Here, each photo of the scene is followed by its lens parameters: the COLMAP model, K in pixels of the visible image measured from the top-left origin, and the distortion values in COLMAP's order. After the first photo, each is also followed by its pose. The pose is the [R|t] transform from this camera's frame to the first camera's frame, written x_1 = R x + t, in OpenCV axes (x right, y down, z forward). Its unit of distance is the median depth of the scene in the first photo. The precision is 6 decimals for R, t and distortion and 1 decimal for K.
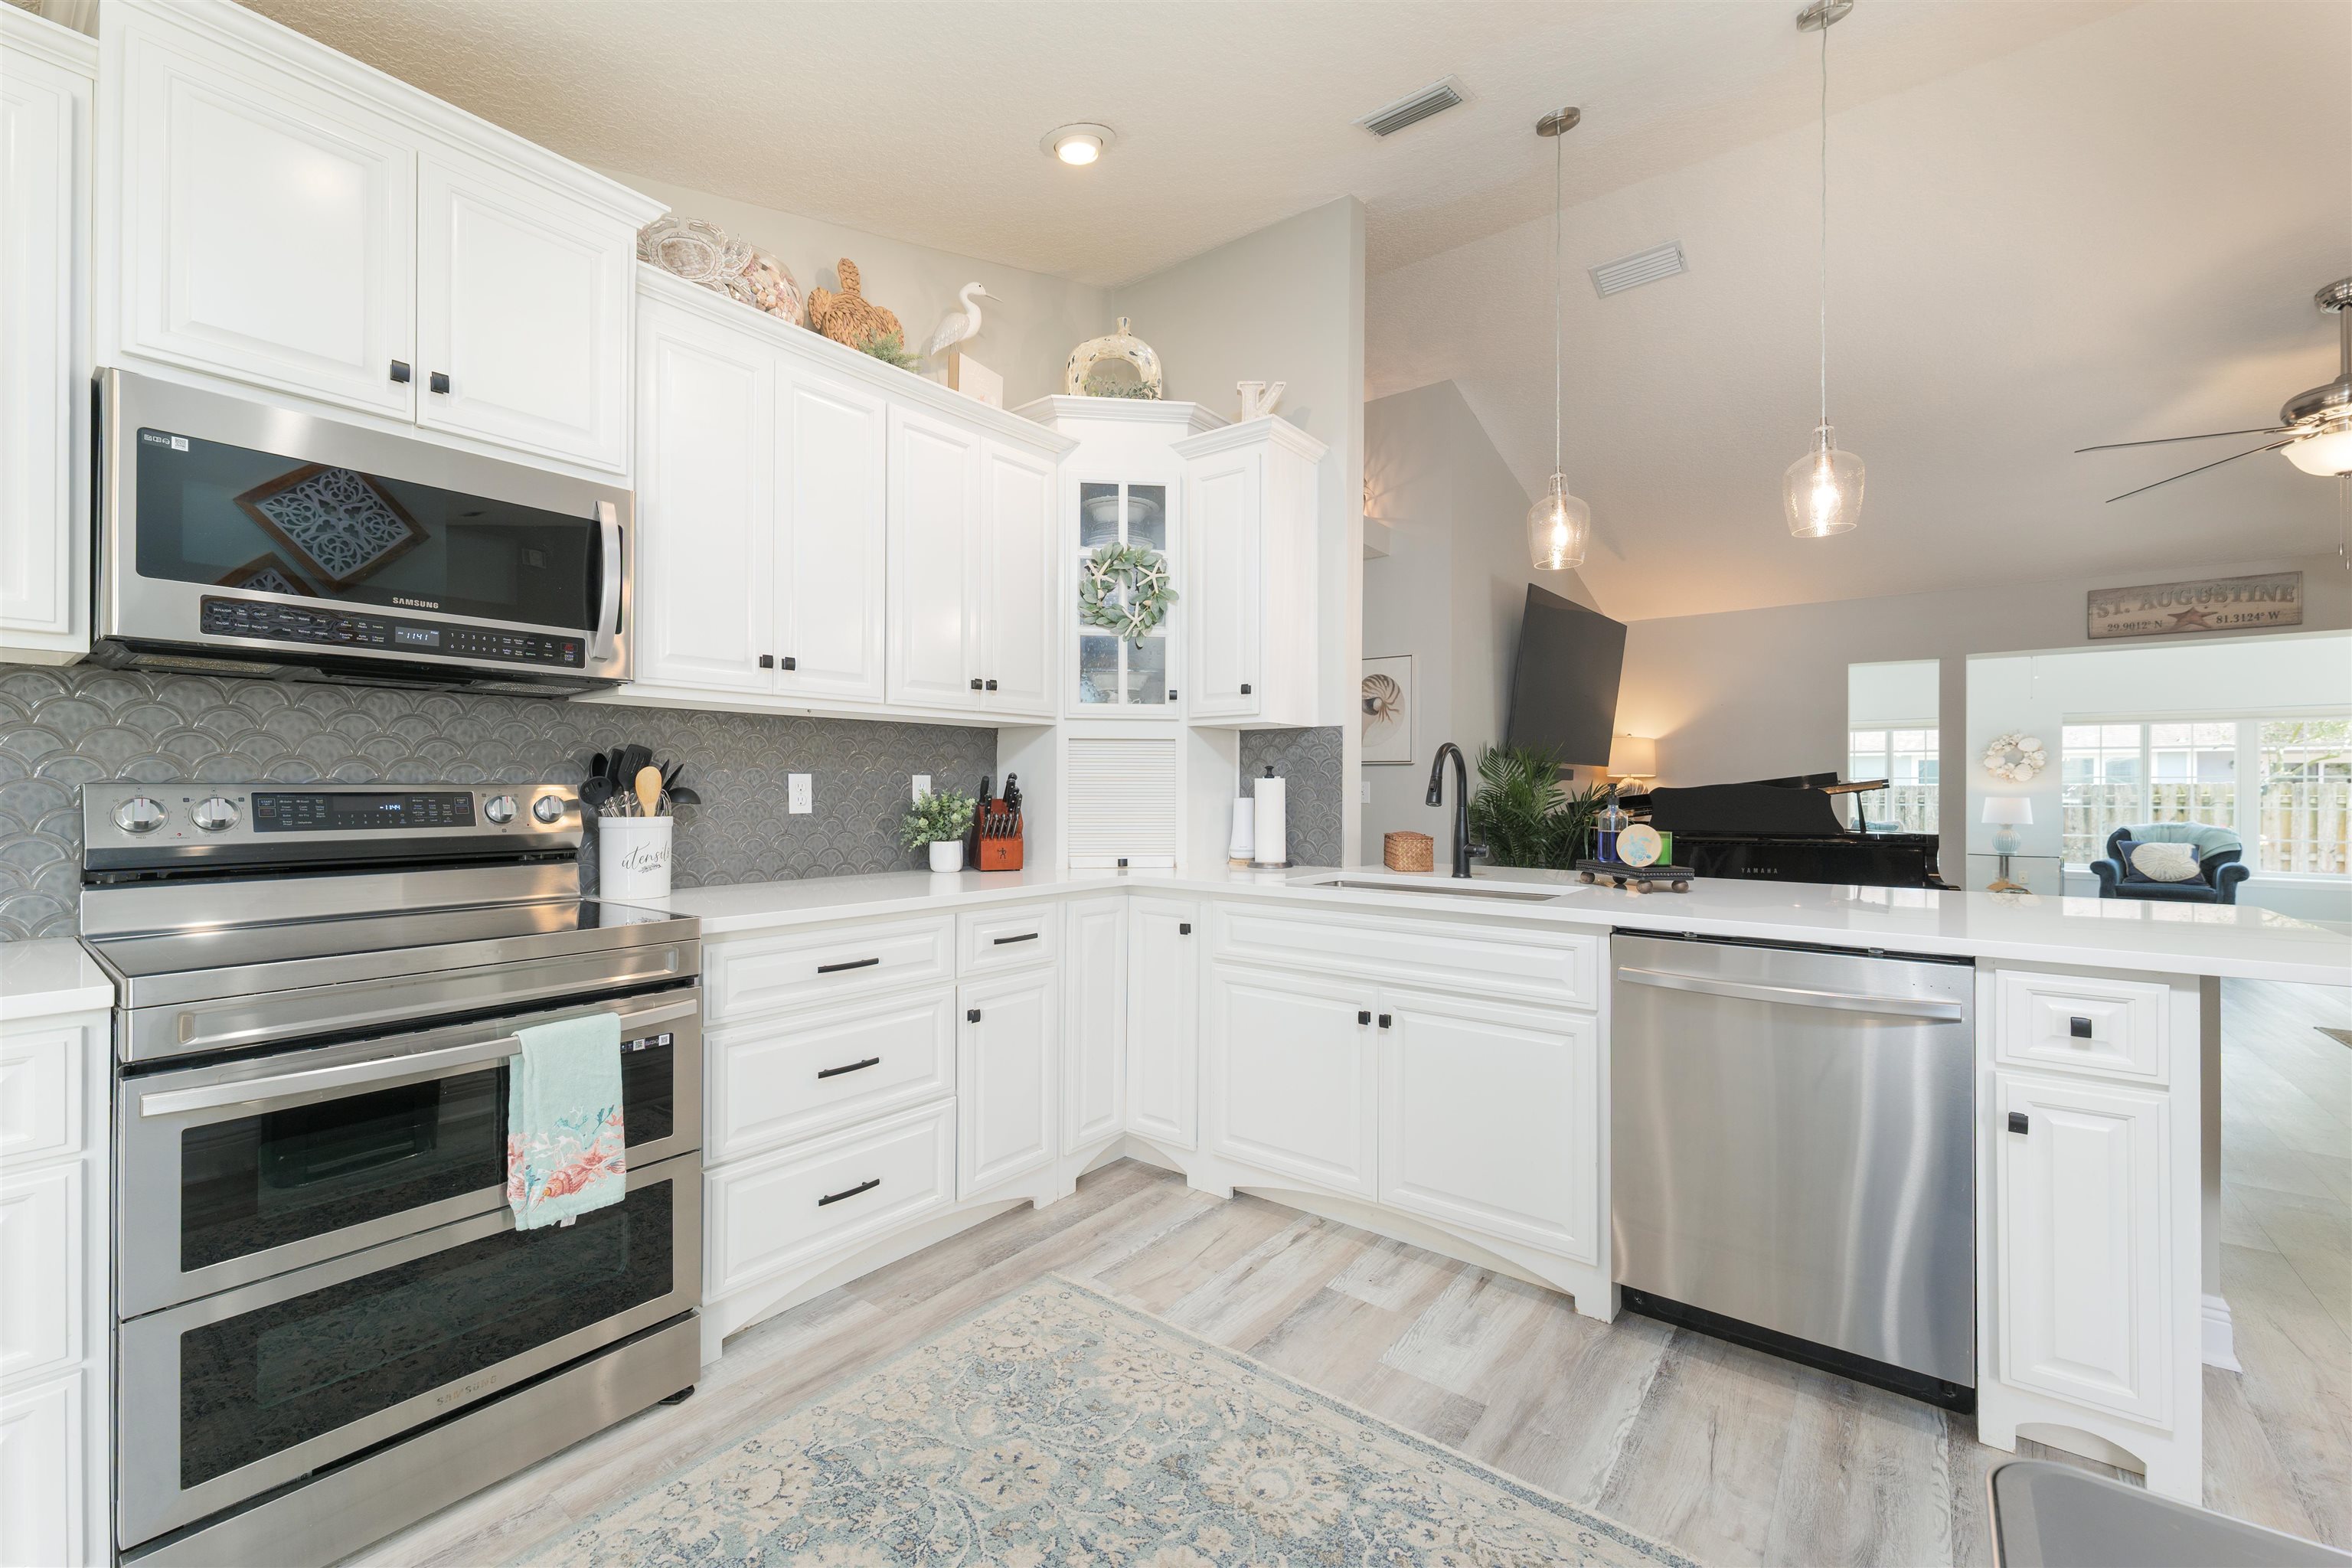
lens RADIAL K [[958.4, 0, 1161.2], [0, 958.4, 794.3], [0, 0, 1]] dist [-0.000478, -0.000401]
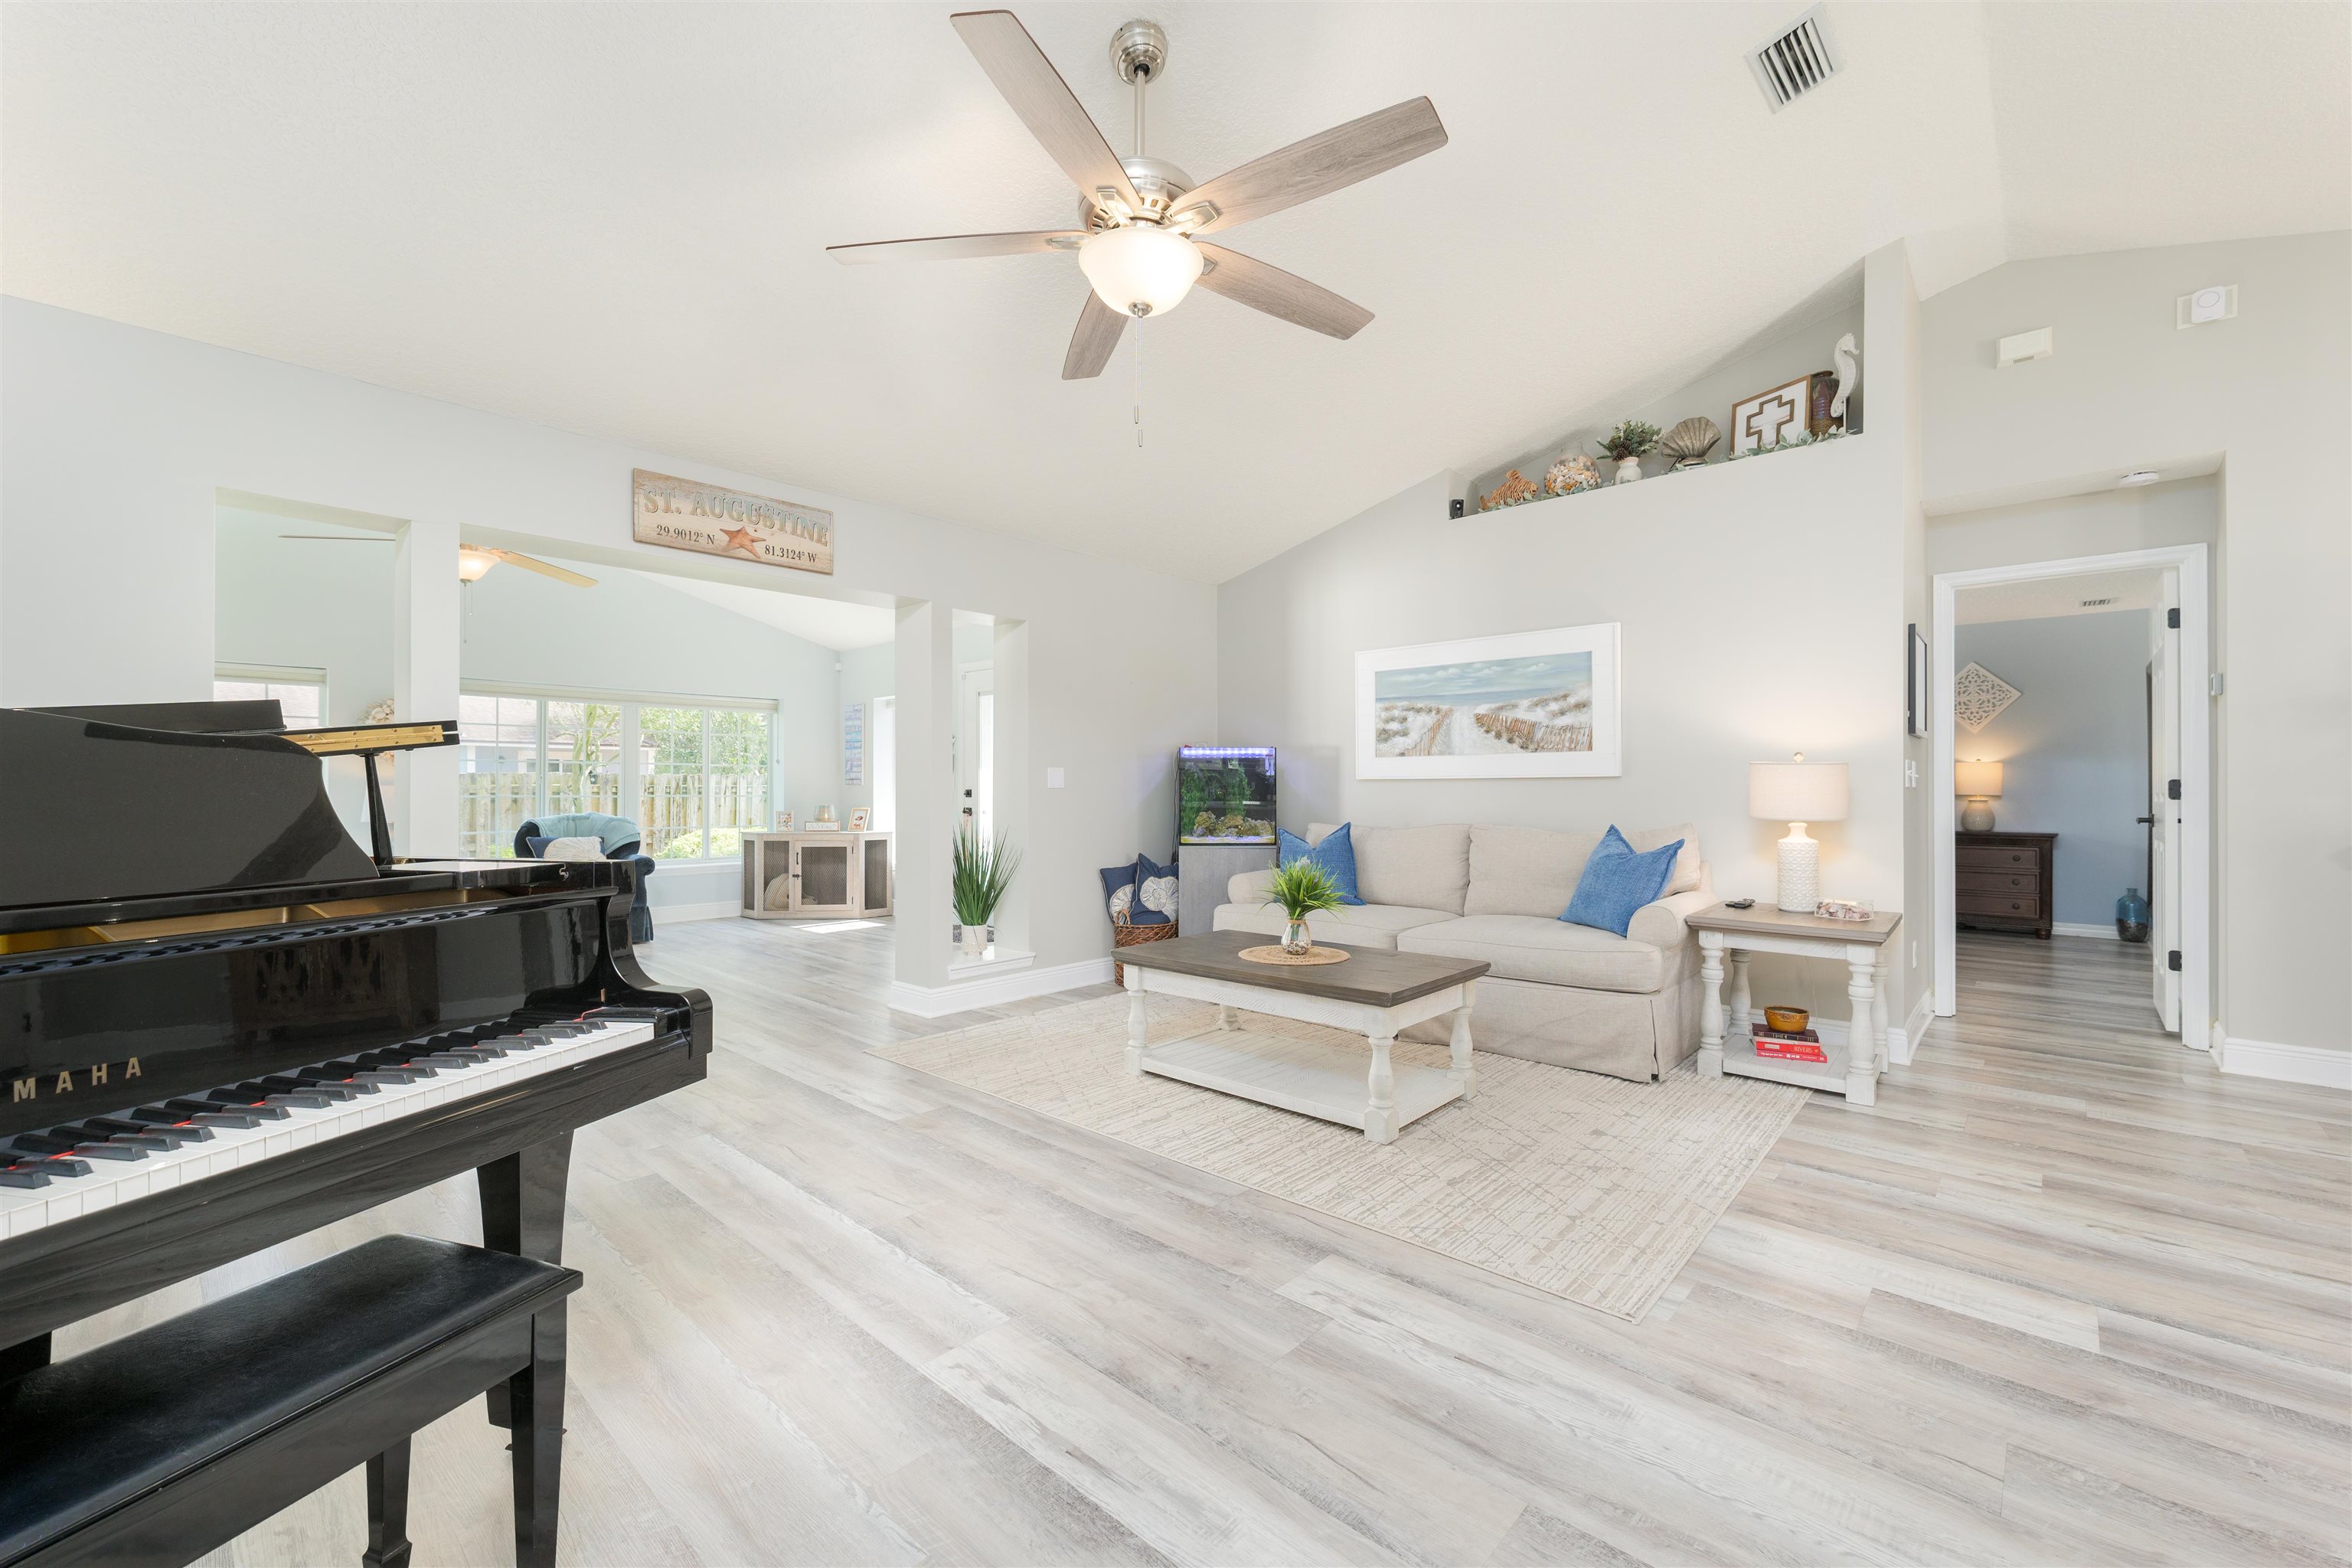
lens RADIAL K [[958.4, 0, 1173.6], [0, 958.4, 782.2], [0, 0, 1]] dist [-0.000478, -0.000401]
pose [[0.076336, -0.000012, 0.997082, 0.337239], [0.008294, 0.999965, -0.000623, 0.009238], [-0.997048, 0.008317, 0.076334, 0.583979]]
